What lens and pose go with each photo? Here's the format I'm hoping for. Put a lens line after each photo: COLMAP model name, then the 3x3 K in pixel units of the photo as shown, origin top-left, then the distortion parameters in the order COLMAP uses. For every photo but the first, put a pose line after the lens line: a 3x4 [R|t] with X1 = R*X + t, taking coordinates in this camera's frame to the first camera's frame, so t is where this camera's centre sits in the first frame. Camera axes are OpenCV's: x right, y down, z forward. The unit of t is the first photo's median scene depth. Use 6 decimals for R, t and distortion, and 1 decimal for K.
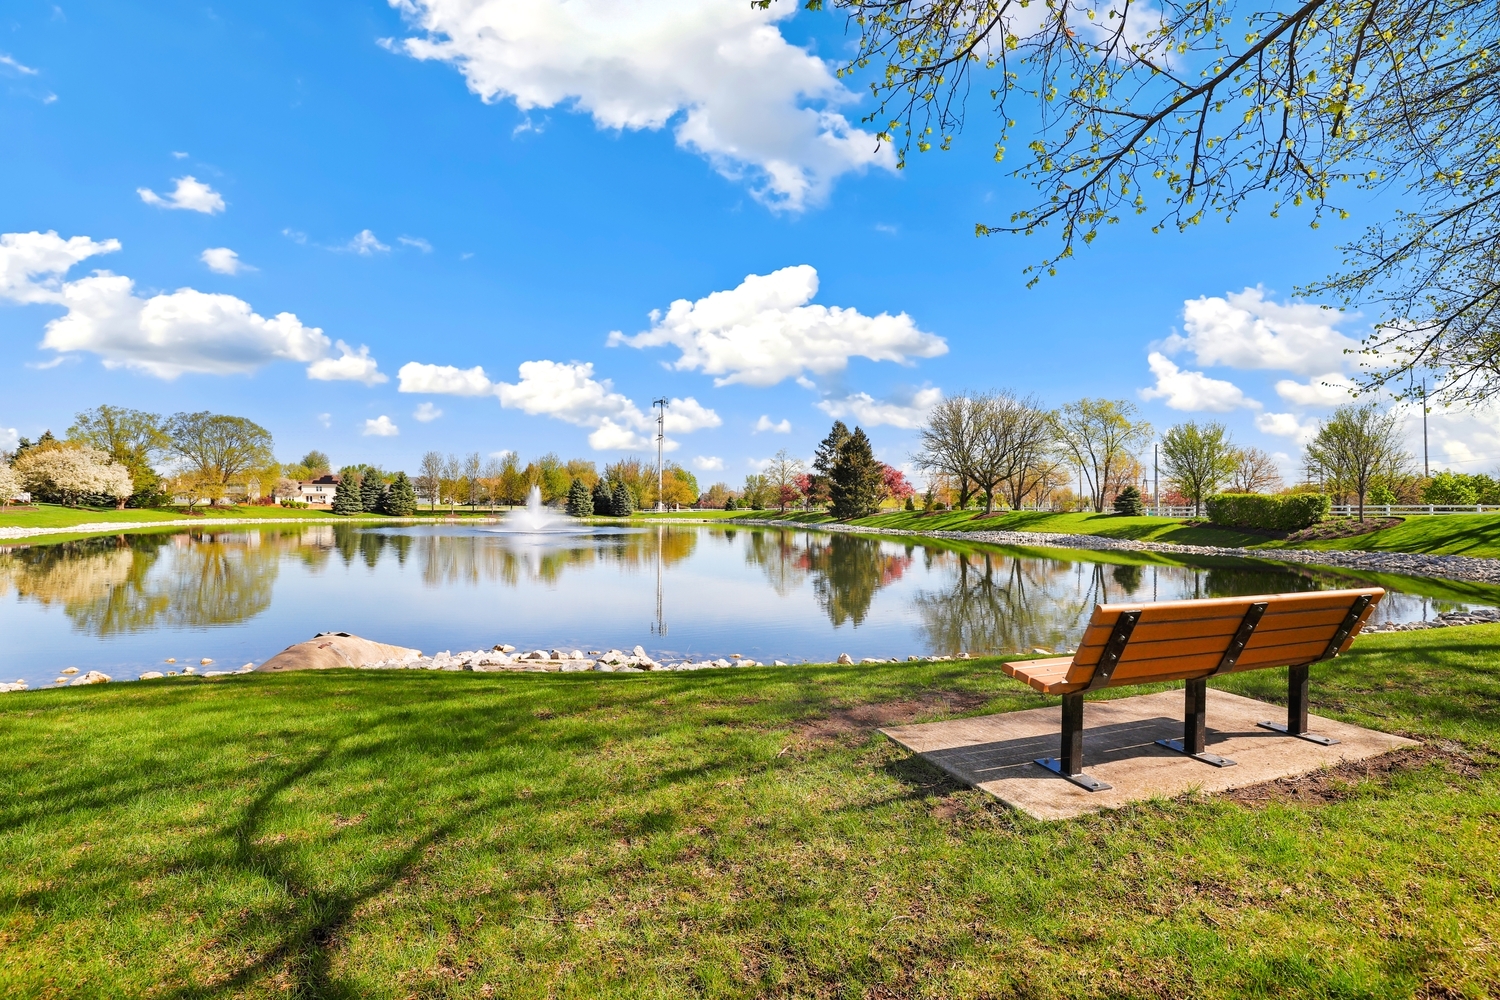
lens RADIAL K [[699.0, 0, 749.9], [0, 699.0, 496.2], [0, 0, 1]] dist [-0.003129, -0.000296]
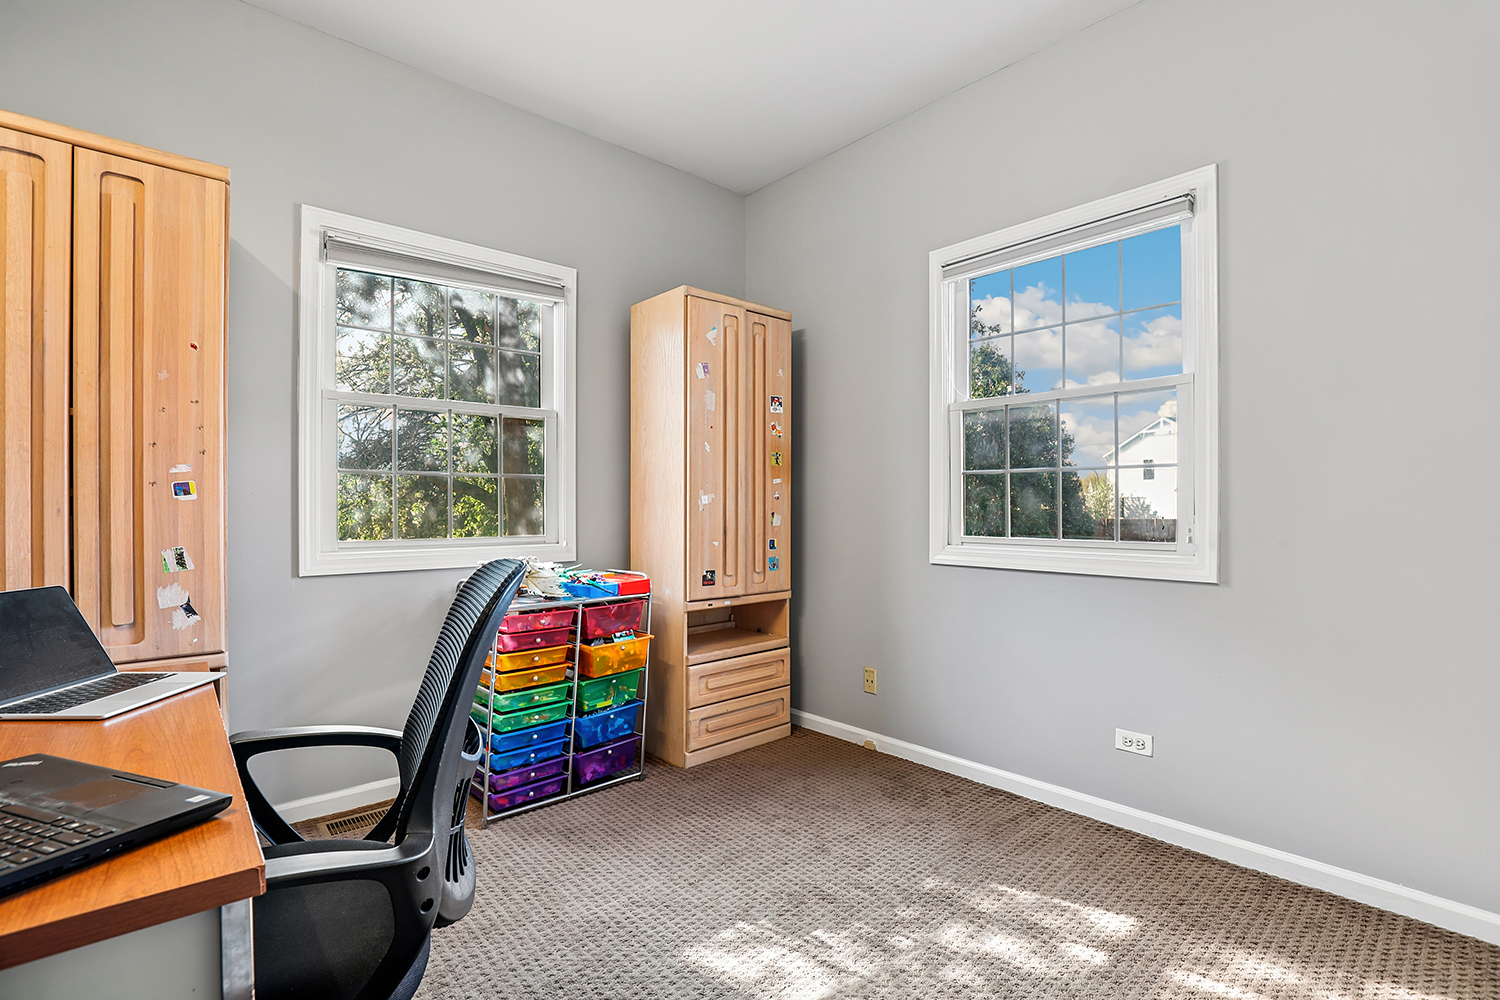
lens RADIAL K [[699.0, 0, 750.6], [0, 699.0, 499.9], [0, 0, 1]] dist [-0.003129, -0.000296]
pose [[0.967323, -0.010363, 0.253335, 0.074459], [0.010568, 0.999944, 0.000552, 0.000955], [-0.253327, 0.002143, 0.967378, 0.141162]]
